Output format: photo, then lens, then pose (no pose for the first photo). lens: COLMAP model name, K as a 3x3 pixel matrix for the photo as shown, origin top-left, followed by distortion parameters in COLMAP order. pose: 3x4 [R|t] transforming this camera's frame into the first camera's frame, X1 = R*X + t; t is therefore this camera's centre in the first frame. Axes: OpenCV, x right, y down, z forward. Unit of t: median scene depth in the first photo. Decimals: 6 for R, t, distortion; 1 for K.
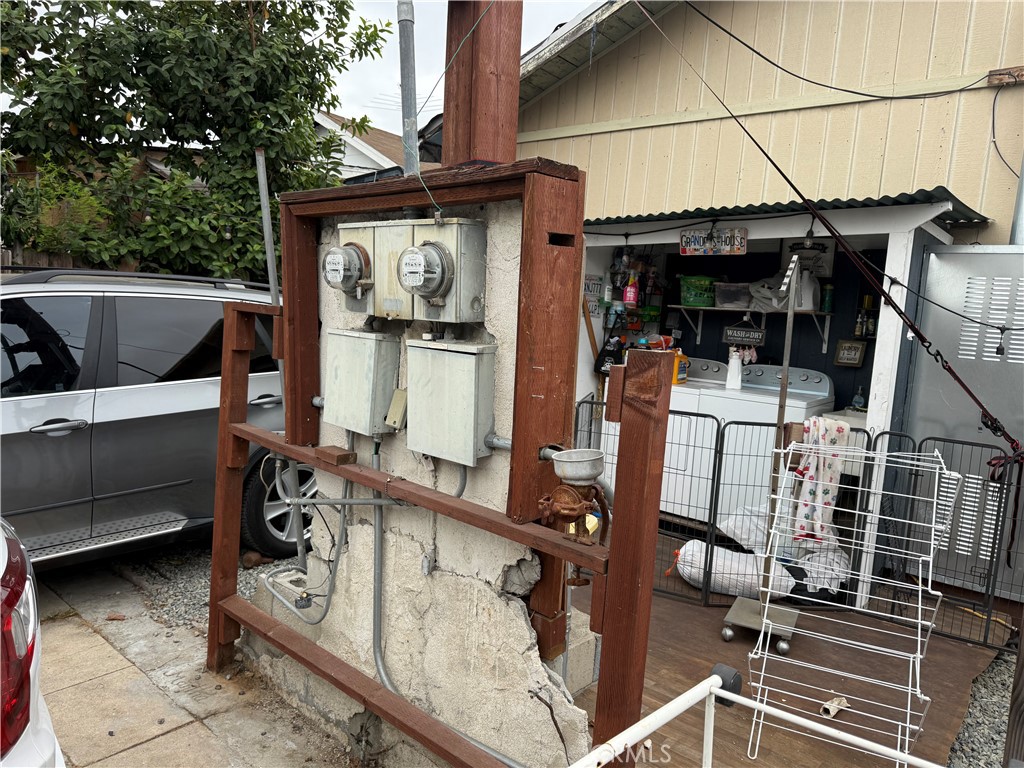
lens RADIAL K [[699.5, 0, 512.0], [0, 699.5, 384.0], [0, 0, 1]] dist [0.107290, -0.103552]
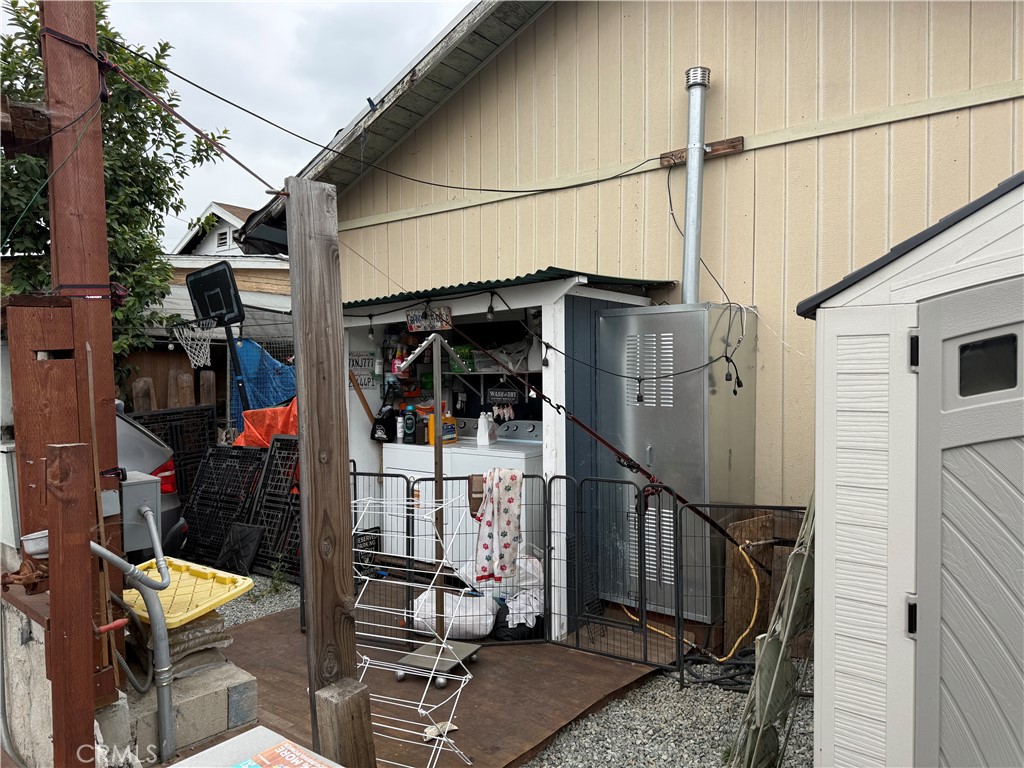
lens RADIAL K [[710.1, 0, 512.0], [0, 710.1, 384.0], [0, 0, 1]] dist [0.140160, -0.116016]
pose [[0.996742, -0.080640, 0.001542, 0.375371], [0.080492, 0.993344, -0.082398, 0.006992], [0.005113, 0.082254, 0.996598, -0.120138]]
